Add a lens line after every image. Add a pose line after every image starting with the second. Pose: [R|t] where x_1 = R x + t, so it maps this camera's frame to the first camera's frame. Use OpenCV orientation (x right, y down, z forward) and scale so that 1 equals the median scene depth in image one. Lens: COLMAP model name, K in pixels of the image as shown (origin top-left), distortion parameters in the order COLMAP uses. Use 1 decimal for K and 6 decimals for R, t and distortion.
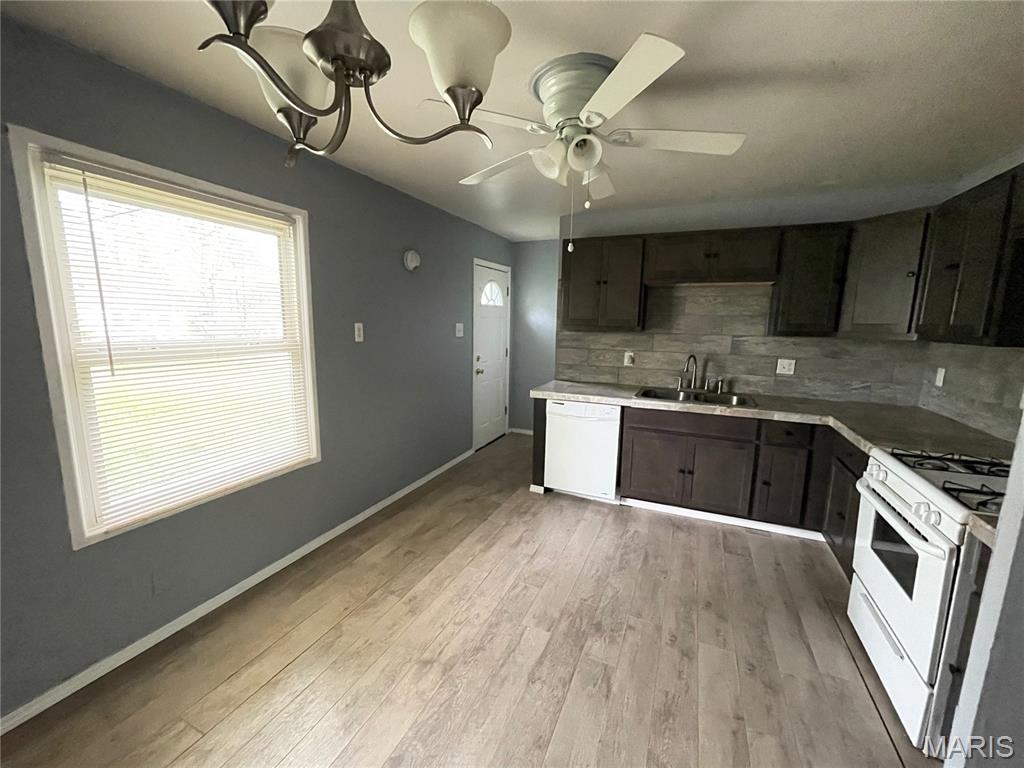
lens RADIAL K [[413.6, 0, 508.5], [0, 413.6, 385.6], [0, 0, 1]] dist [0.001280, 0.000248]
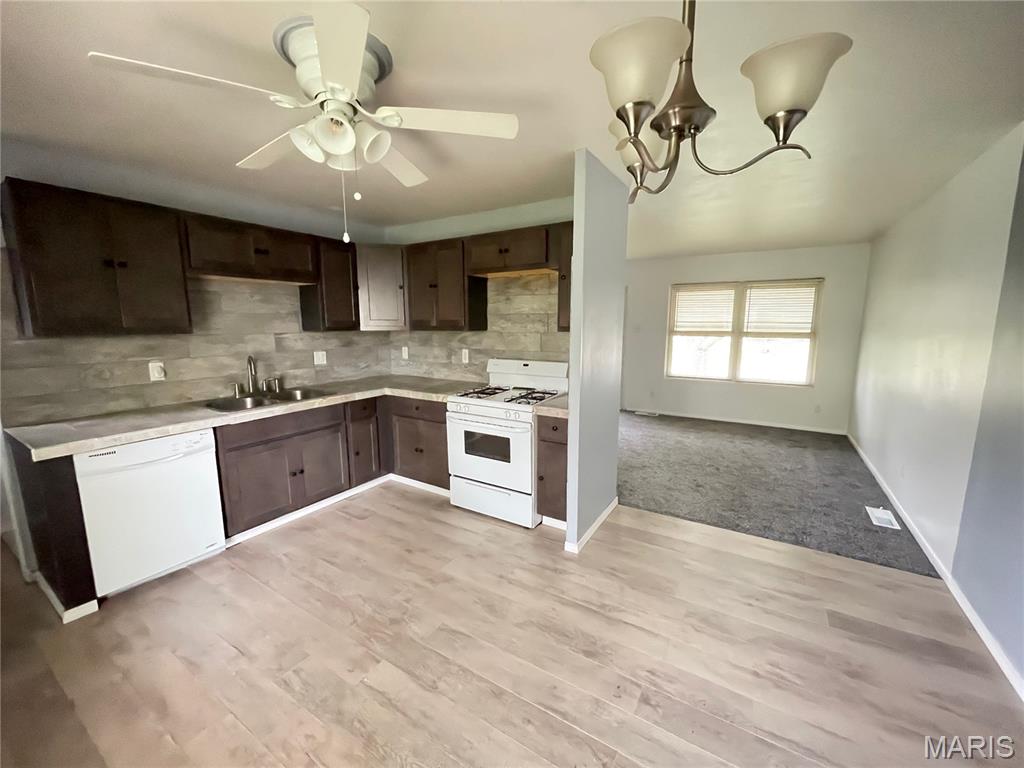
lens RADIAL K [[413.6, 0, 508.5], [0, 413.6, 385.6], [0, 0, 1]] dist [0.001280, 0.000248]
pose [[0.142526, -0.166162, 0.975744, -0.411019], [0.159718, 0.976750, 0.143003, -0.052987], [-0.976820, 0.135462, 0.165752, 0.310948]]
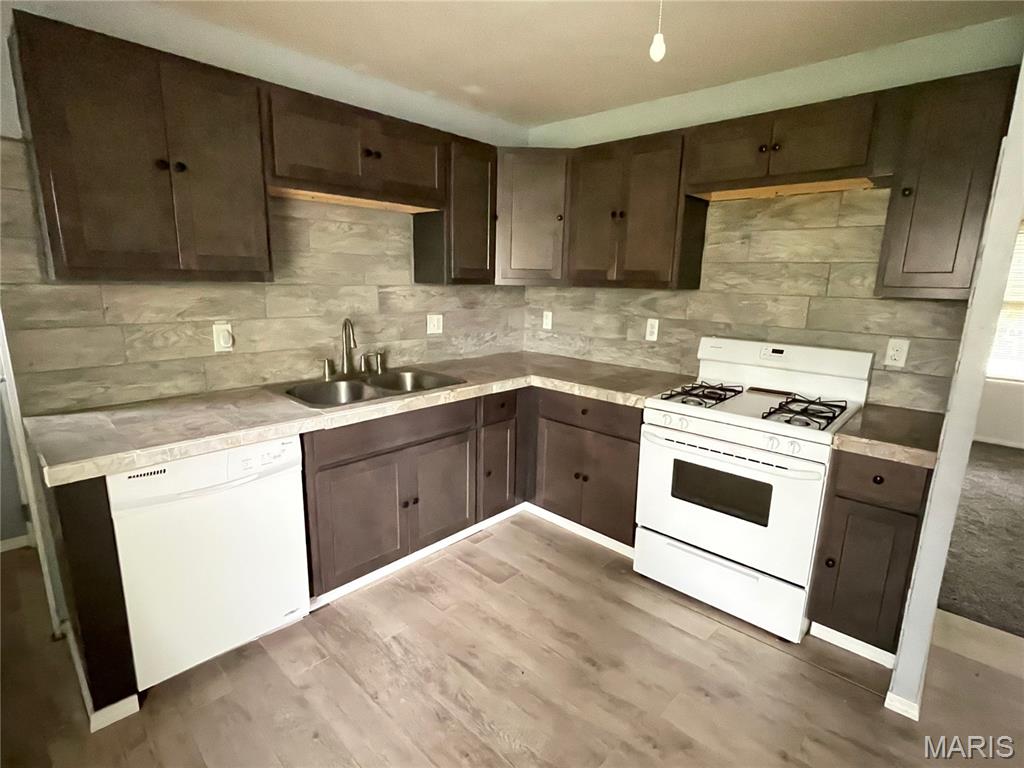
lens RADIAL K [[508.4, 0, 507.3], [0, 508.4, 386.1], [0, 0, 1]] dist [0.001616, -0.000490]
pose [[0.331971, -0.205644, 0.920601, -0.199454], [0.132544, 0.976434, 0.170320, -0.078873], [-0.933931, 0.065479, 0.351404, 0.555973]]
